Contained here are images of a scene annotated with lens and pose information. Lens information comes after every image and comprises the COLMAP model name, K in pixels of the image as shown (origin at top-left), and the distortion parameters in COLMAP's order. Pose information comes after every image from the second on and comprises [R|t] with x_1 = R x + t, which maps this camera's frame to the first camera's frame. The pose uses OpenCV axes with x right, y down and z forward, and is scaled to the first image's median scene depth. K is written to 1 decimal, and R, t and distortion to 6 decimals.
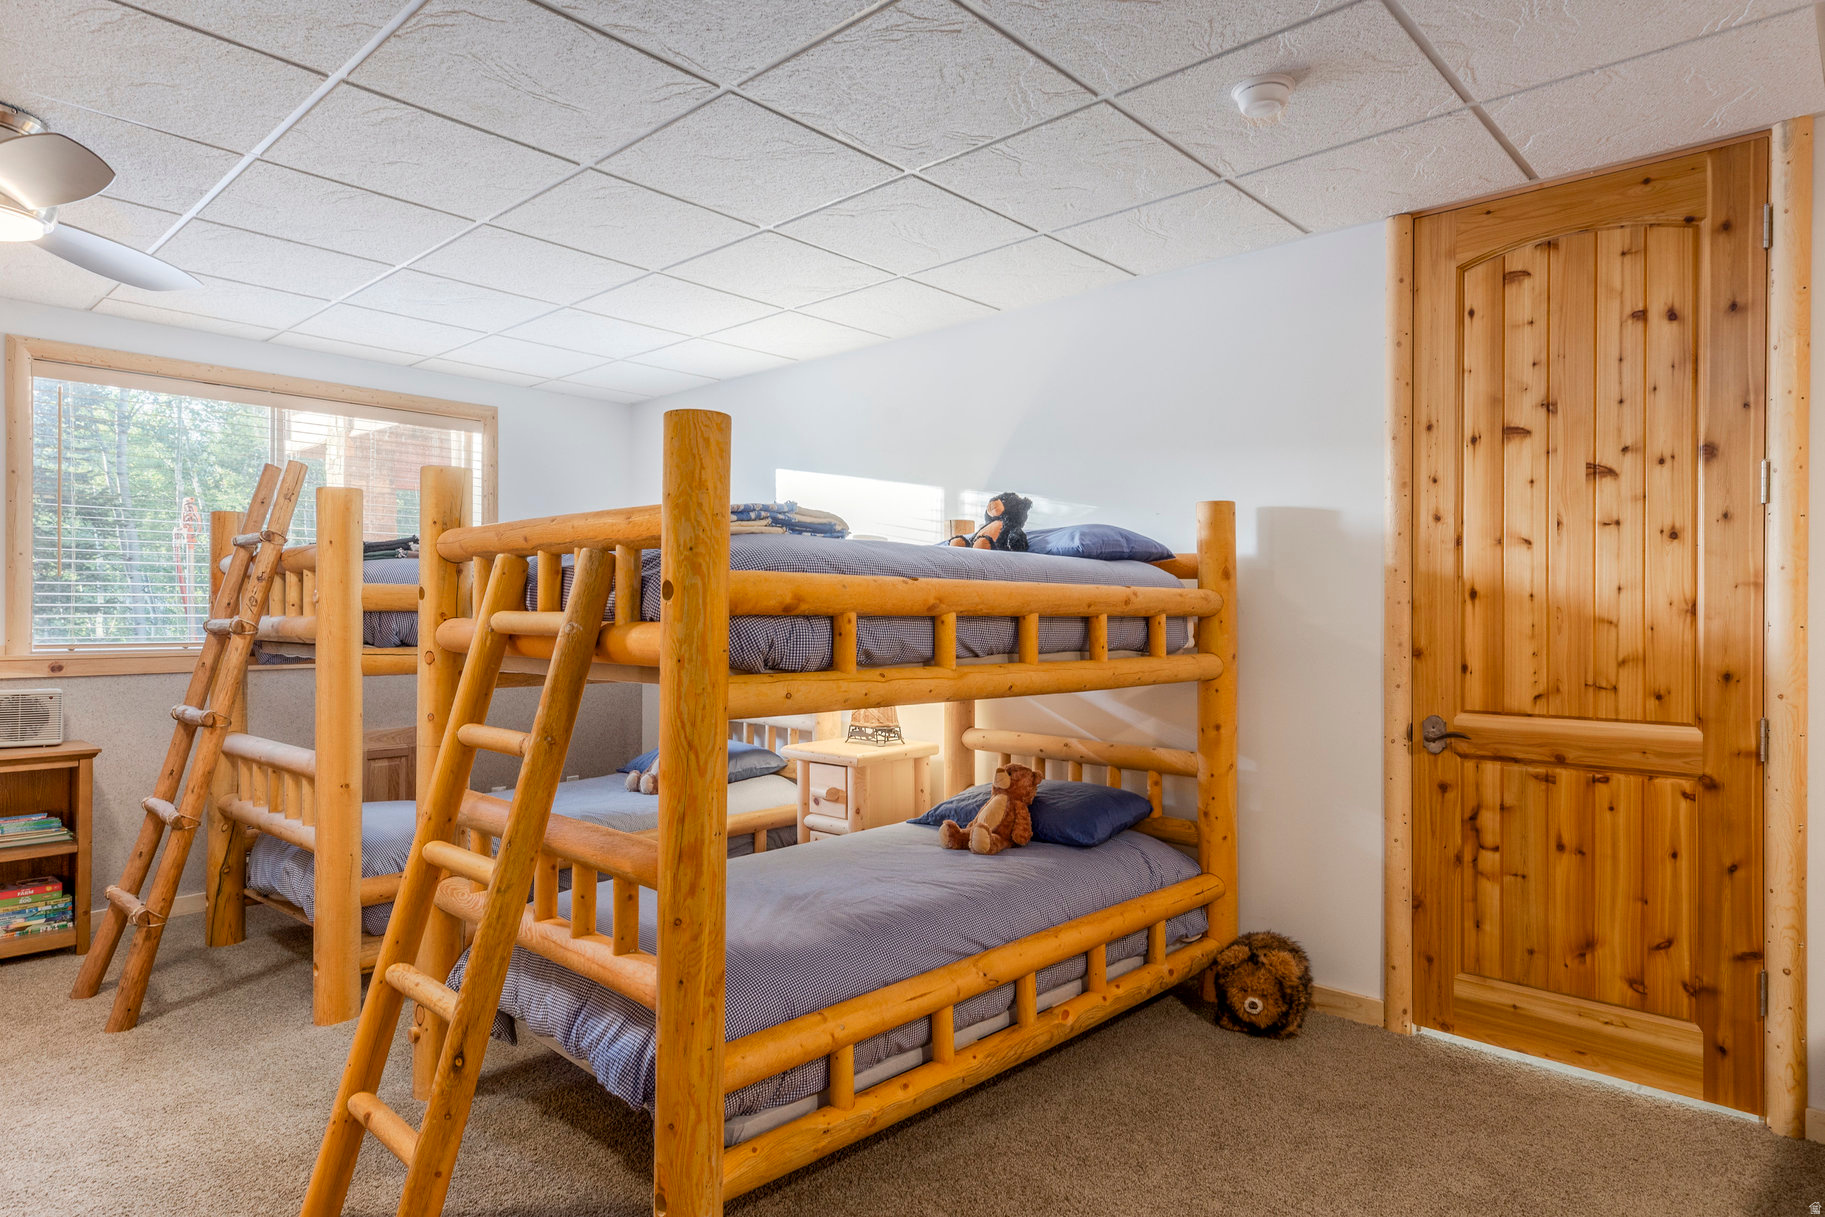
lens RADIAL K [[1056.8, 0, 912.5], [0, 1056.8, 608.5], [0, 0, 1]] dist [0.008524, 0.001327]
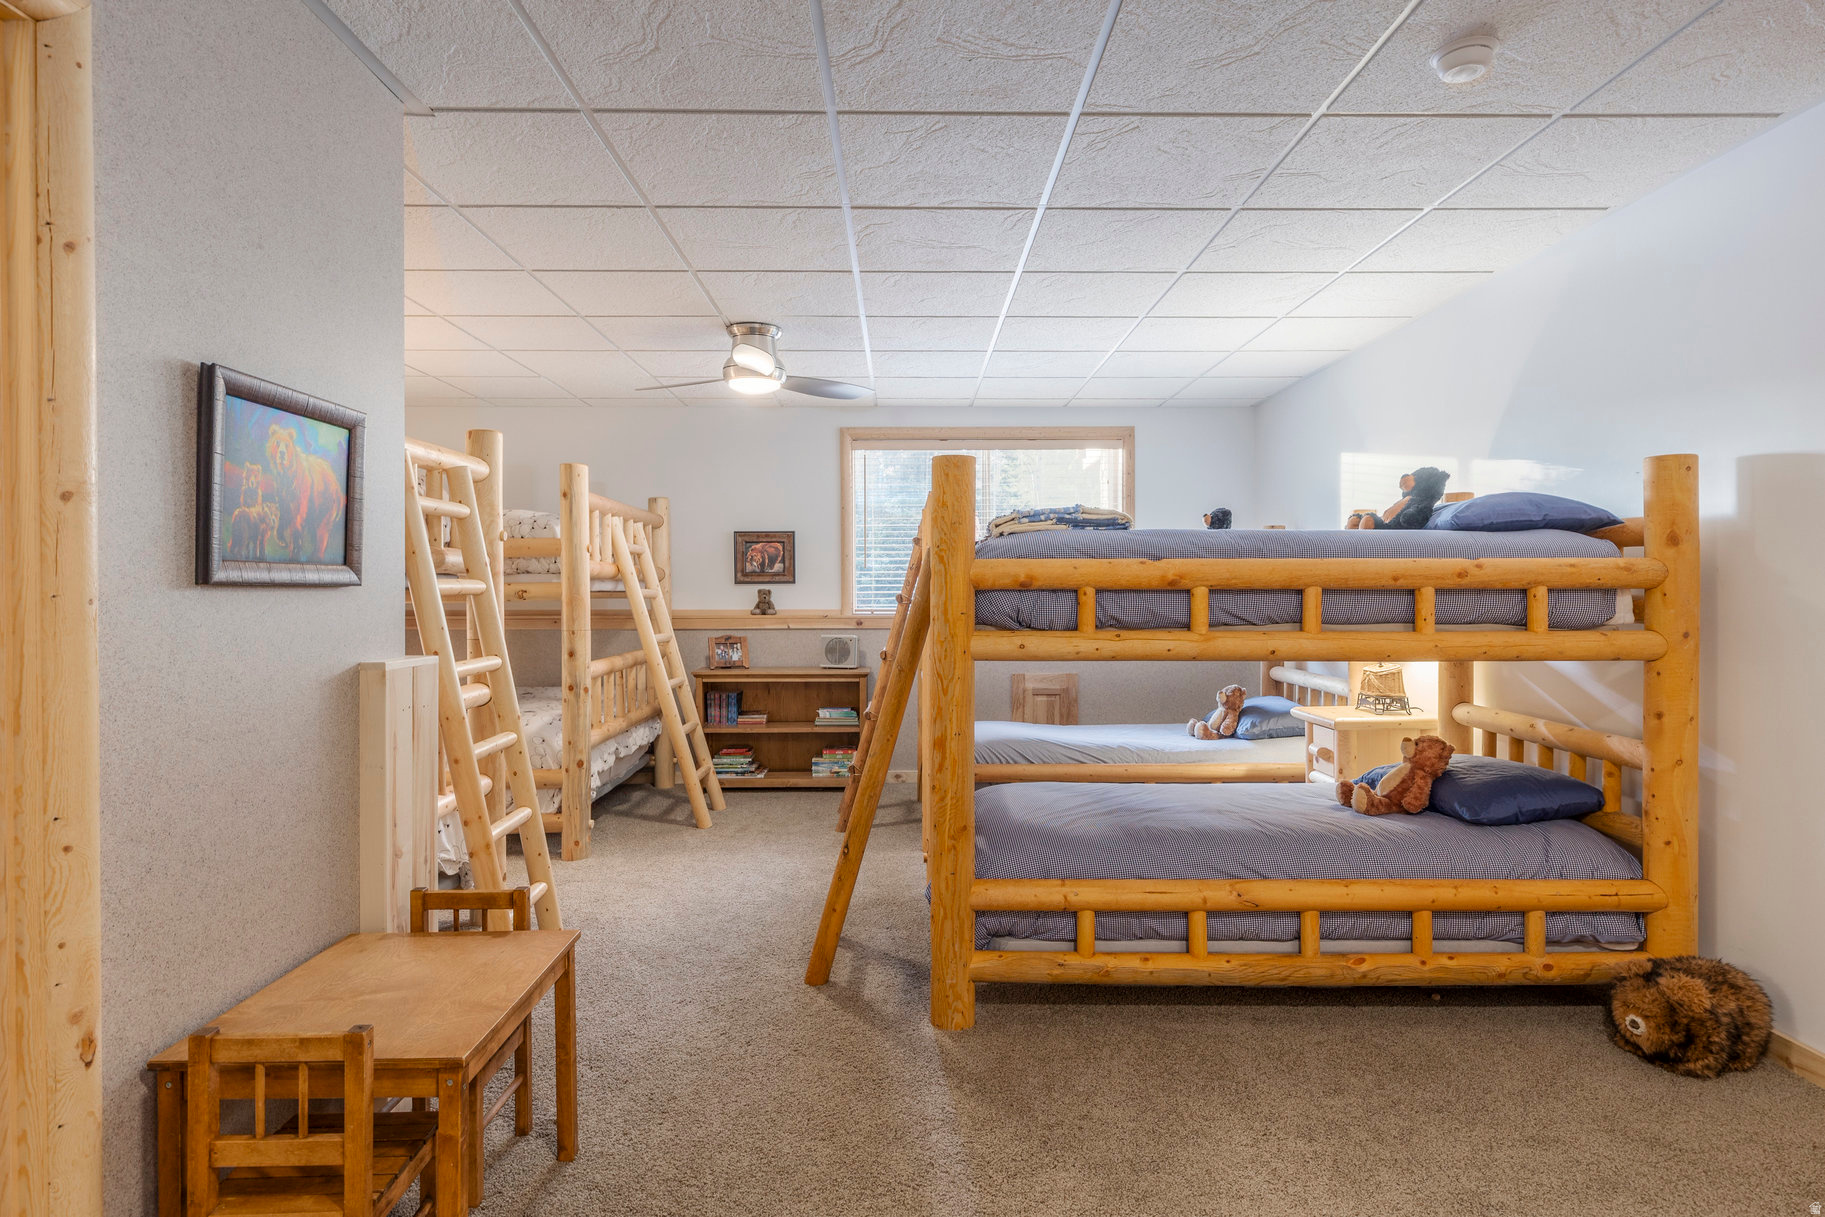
lens RADIAL K [[984.7, 0, 912.5], [0, 984.7, 608.5], [0, 0, 1]] dist [0.000361, -0.000762]
pose [[0.684673, 0.008835, -0.728797, 0.475911], [0.008296, 0.999767, 0.019914, 0.002701], [0.728803, -0.019681, 0.684440, -0.004189]]
